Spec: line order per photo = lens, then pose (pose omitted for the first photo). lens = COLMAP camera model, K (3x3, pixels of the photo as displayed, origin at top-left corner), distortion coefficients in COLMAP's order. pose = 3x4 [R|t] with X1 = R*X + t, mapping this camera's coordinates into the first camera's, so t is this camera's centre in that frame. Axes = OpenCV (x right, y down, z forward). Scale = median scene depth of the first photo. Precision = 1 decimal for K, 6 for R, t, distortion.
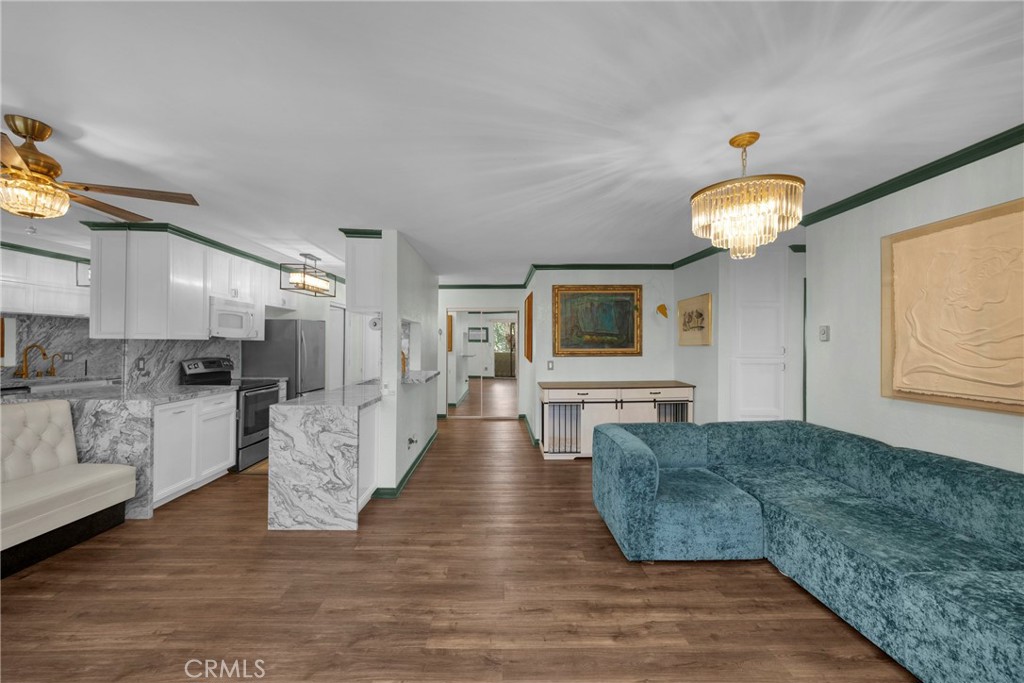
lens RADIAL K [[403.7, 0, 504.6], [0, 403.7, 343.1], [0, 0, 1]] dist [0.000416, 0.002818]
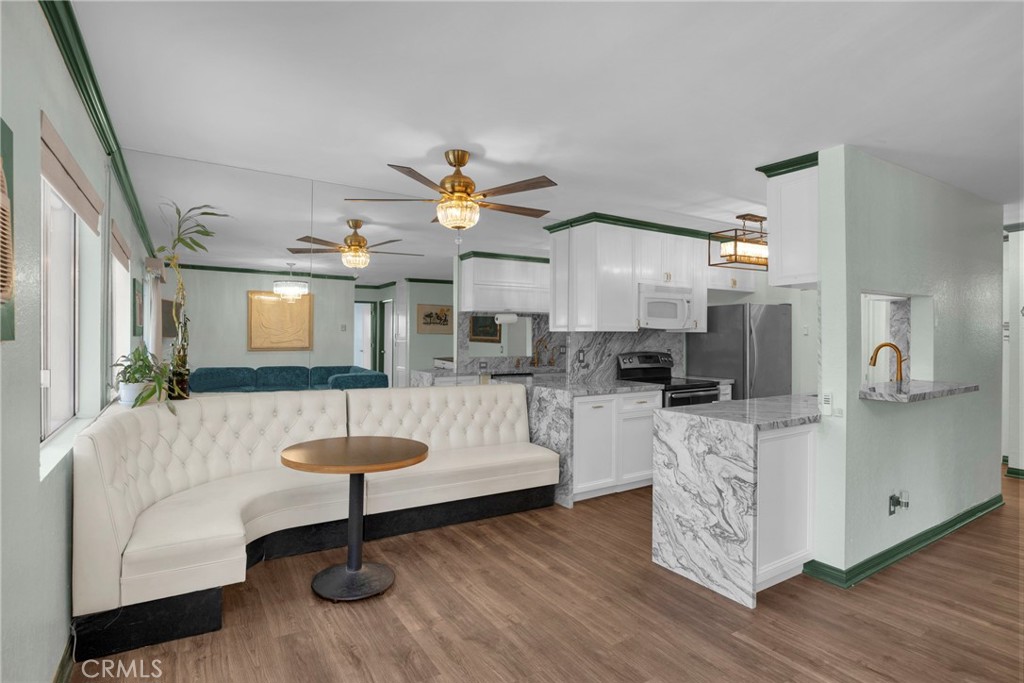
lens RADIAL K [[523.0, 0, 508.9], [0, 523.0, 336.9], [0, 0, 1]] dist [-0.013886, 0.000760]
pose [[0.516576, -0.008607, -0.856198, 0.158533], [0.004076, 0.999963, -0.007594, 0.015176], [0.856232, 0.000433, 0.516592, 0.196506]]
